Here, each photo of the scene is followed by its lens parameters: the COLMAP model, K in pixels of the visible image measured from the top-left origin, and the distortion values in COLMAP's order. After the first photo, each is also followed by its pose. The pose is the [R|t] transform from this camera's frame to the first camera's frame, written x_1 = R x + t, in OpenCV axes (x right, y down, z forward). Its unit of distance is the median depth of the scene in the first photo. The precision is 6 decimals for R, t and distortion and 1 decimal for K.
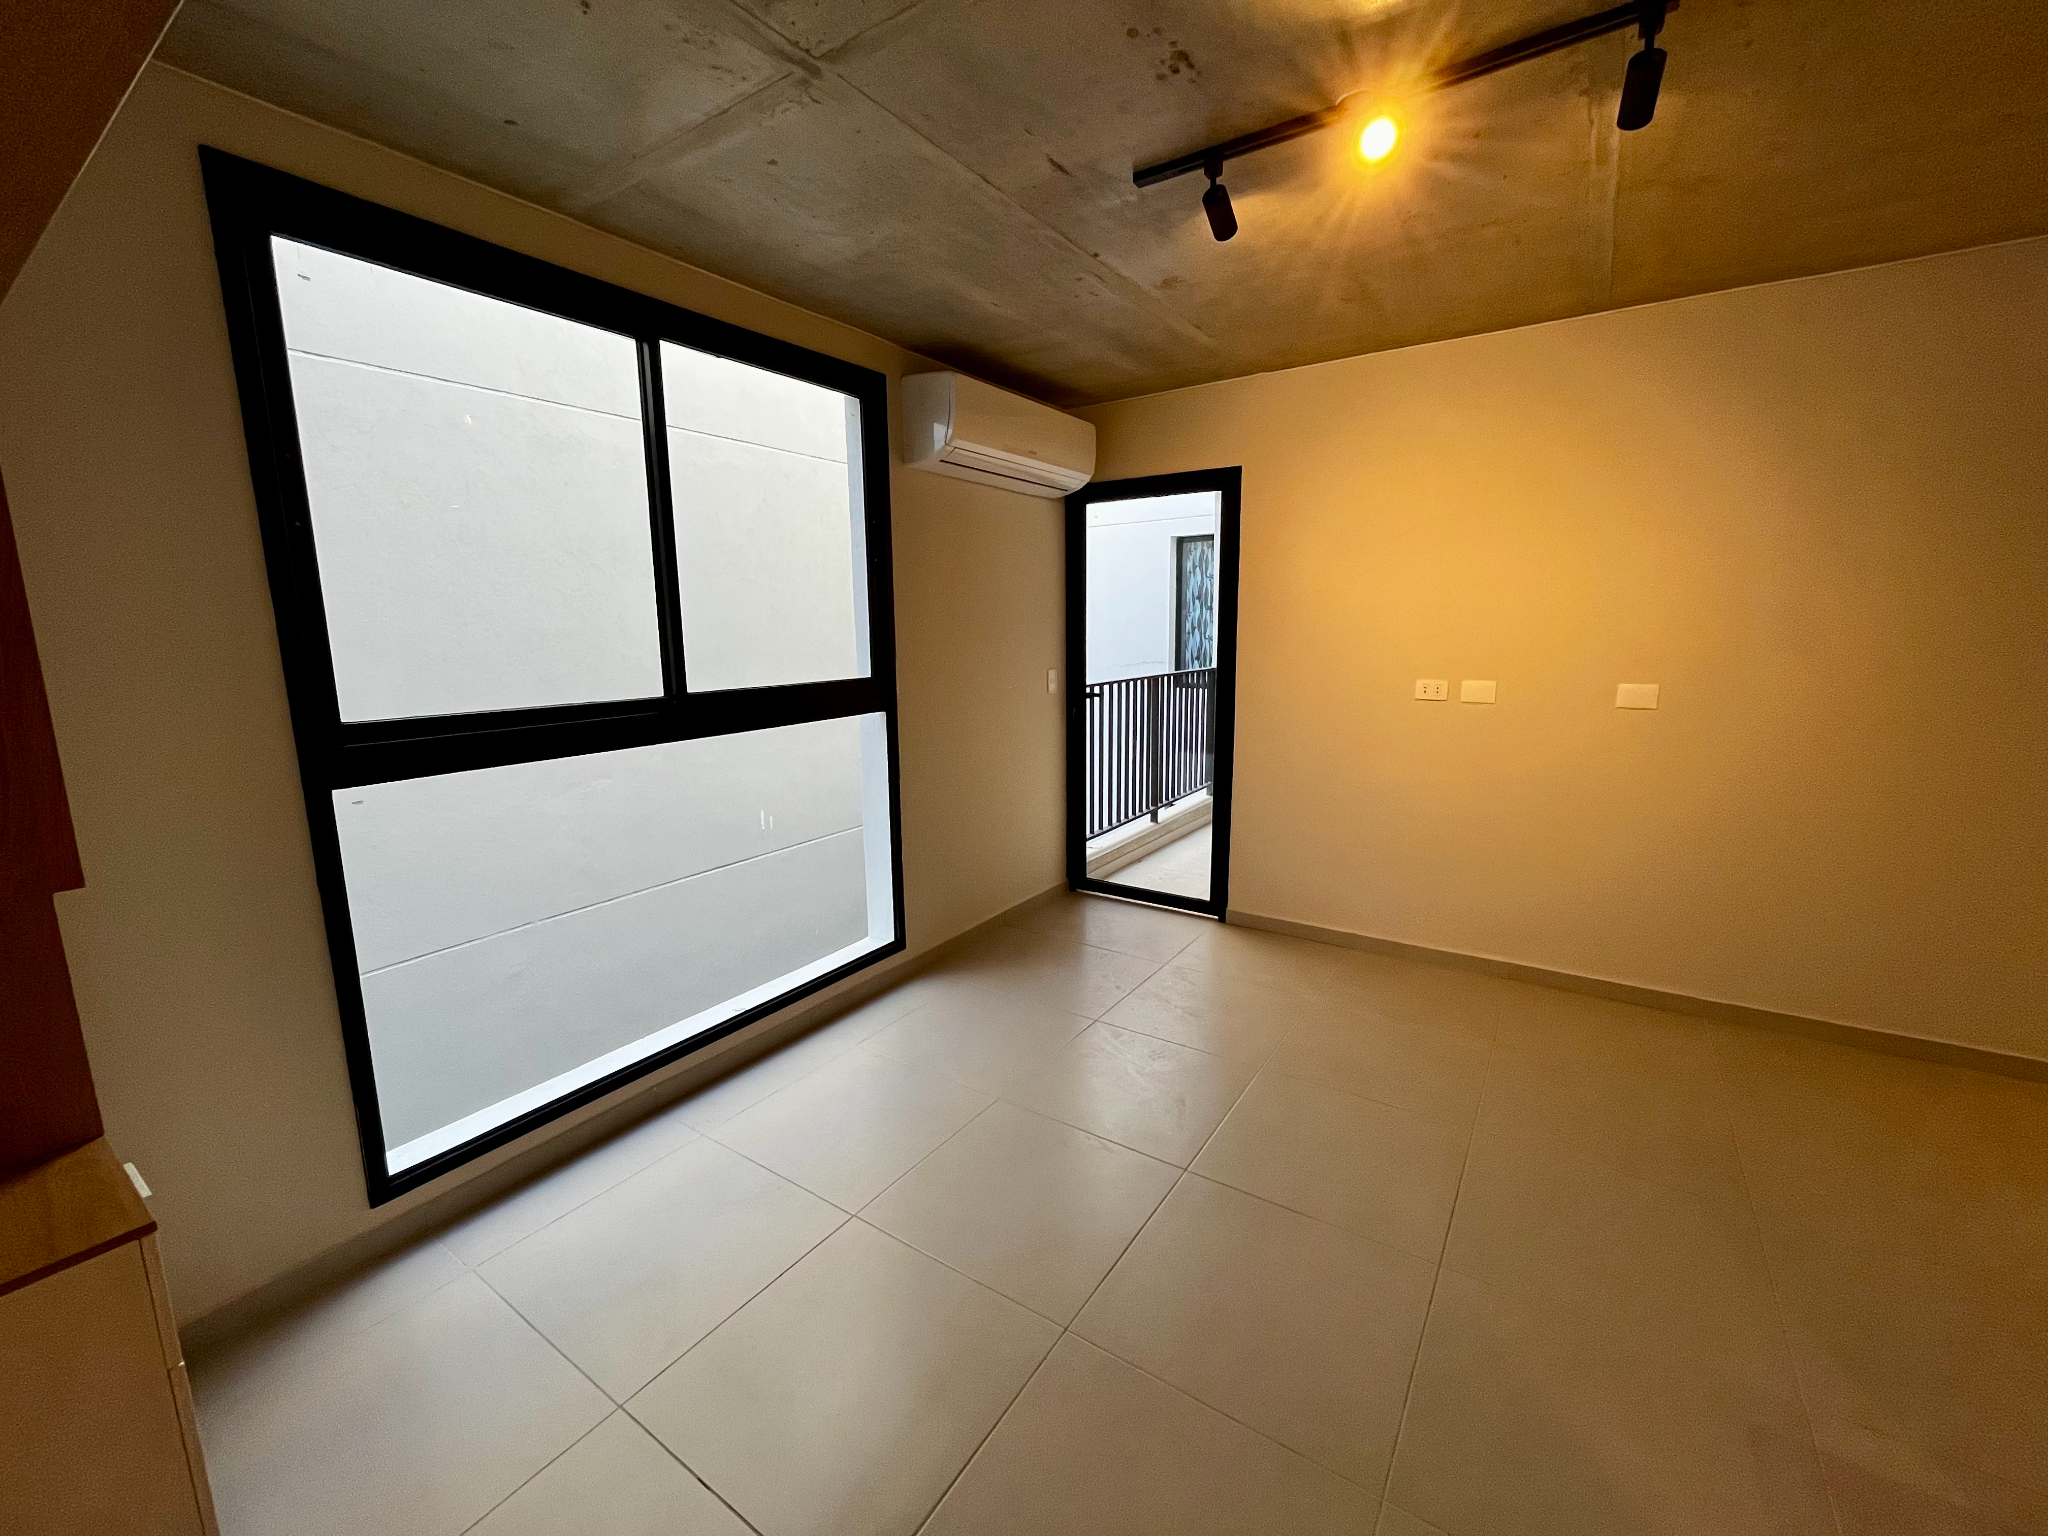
lens RADIAL K [[837.6, 0, 1024.0], [0, 837.6, 768.0], [0, 0, 1]] dist [-0.000661, 0.000309]
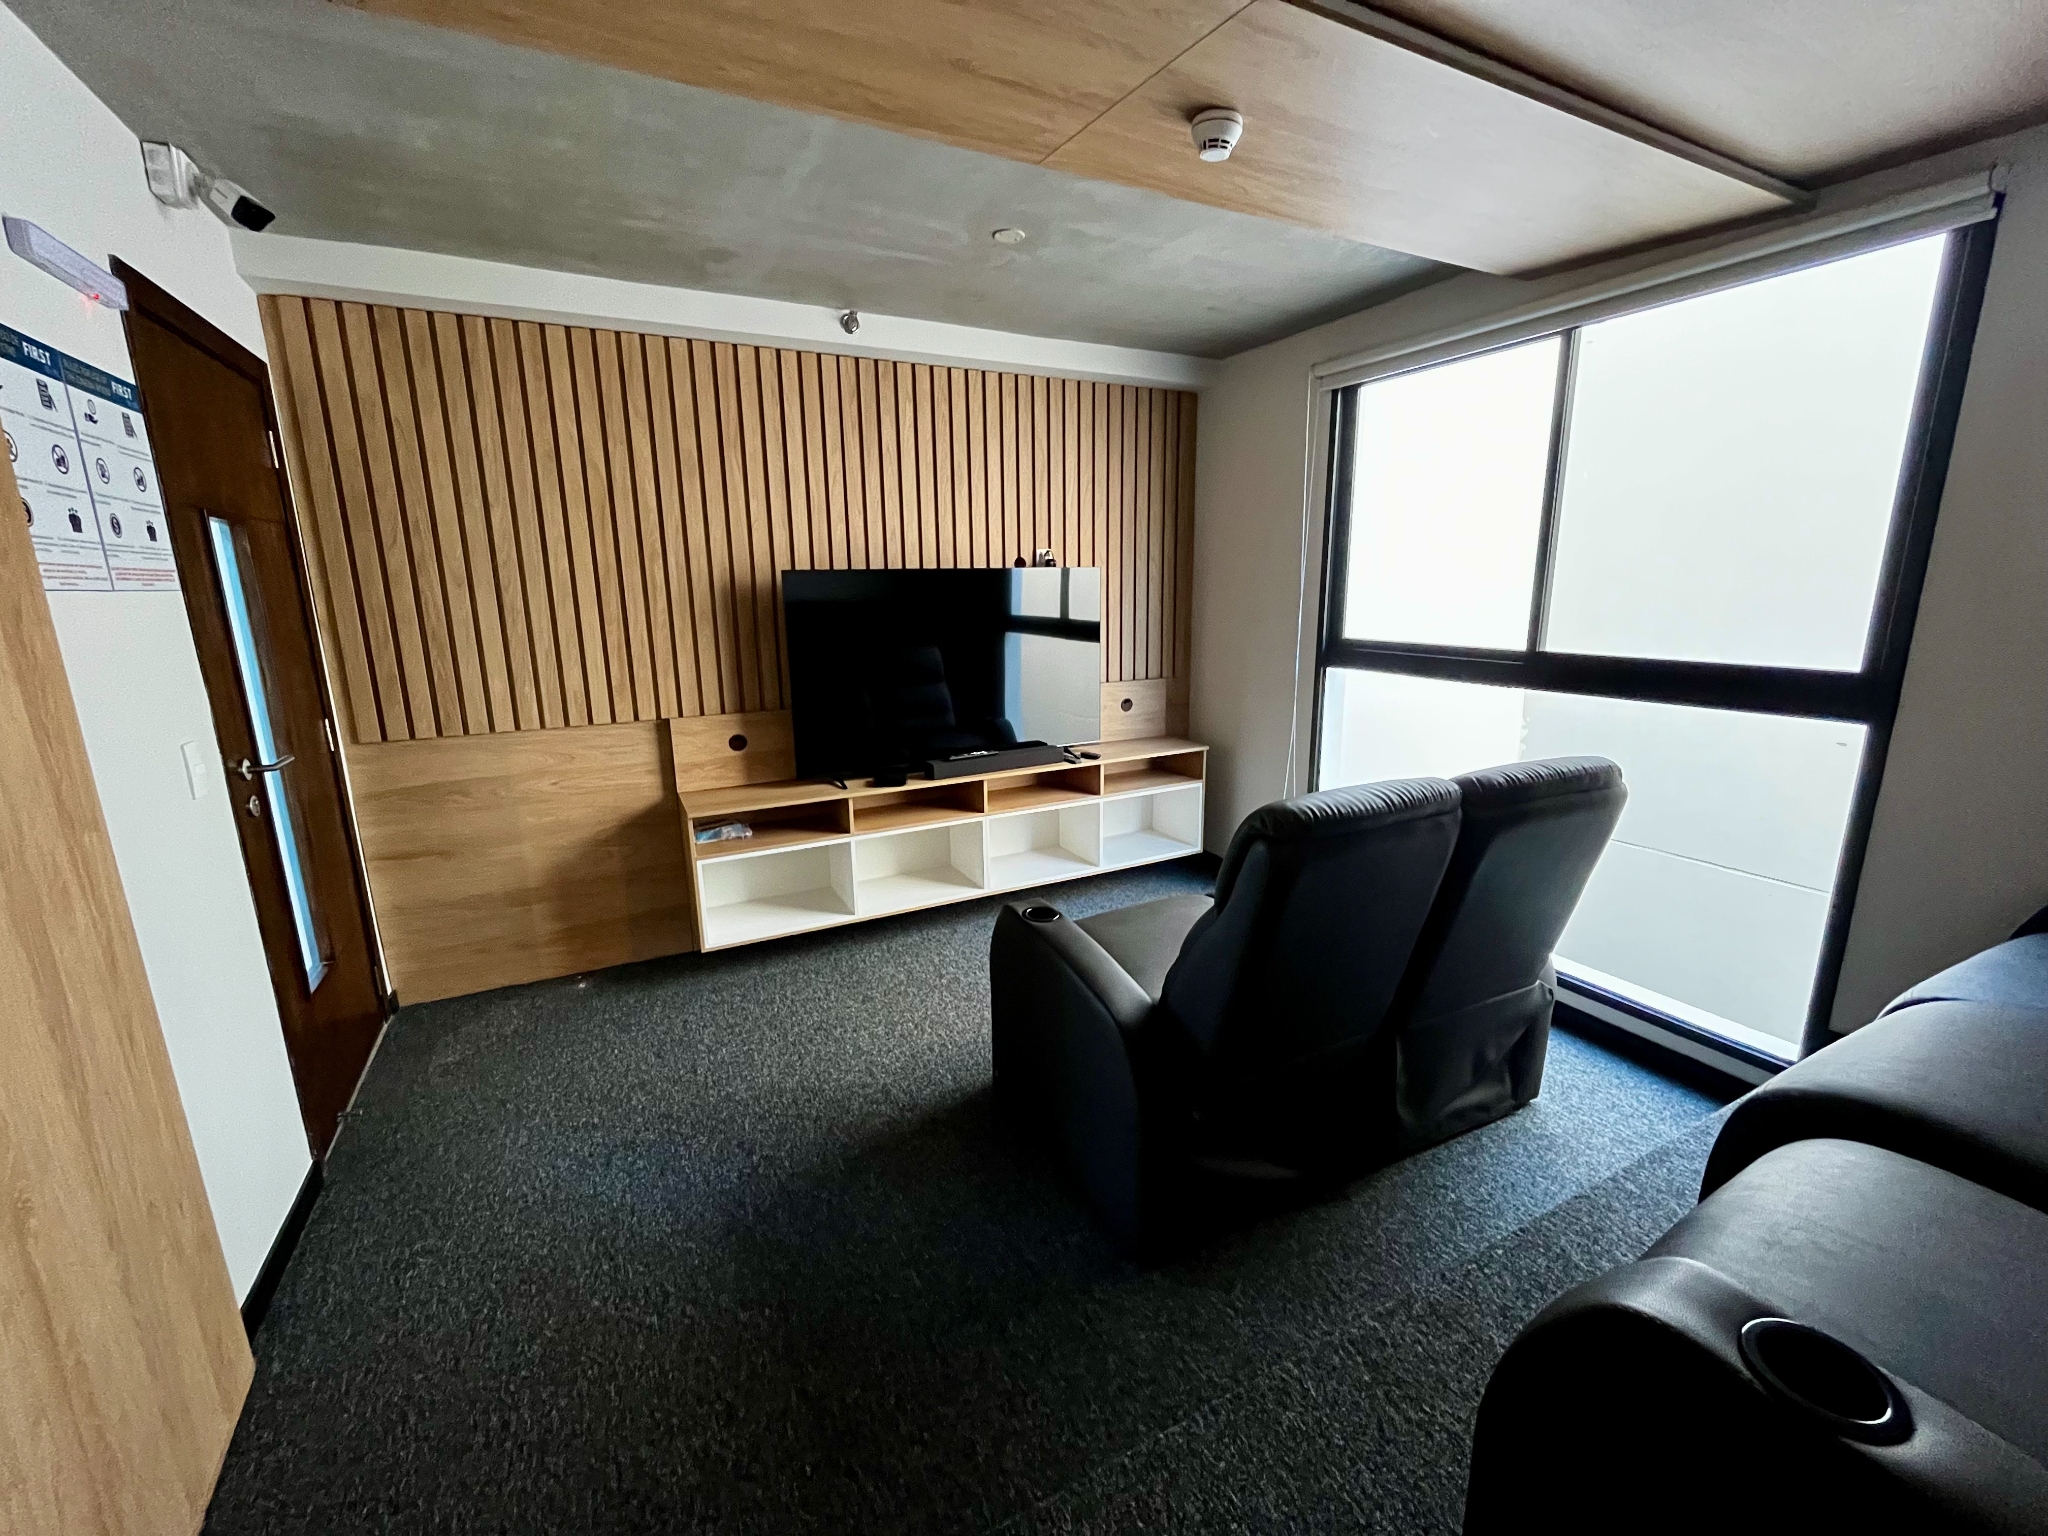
lens RADIAL K [[837.6, 0, 1024.0], [0, 837.6, 768.0], [0, 0, 1]] dist [-0.000661, 0.000309]
pose [[-0.487791, 0.201574, -0.849369, 0.961484], [-0.134413, 0.944030, 0.301232, -0.194594], [0.862550, 0.261104, -0.433395, 0.987170]]
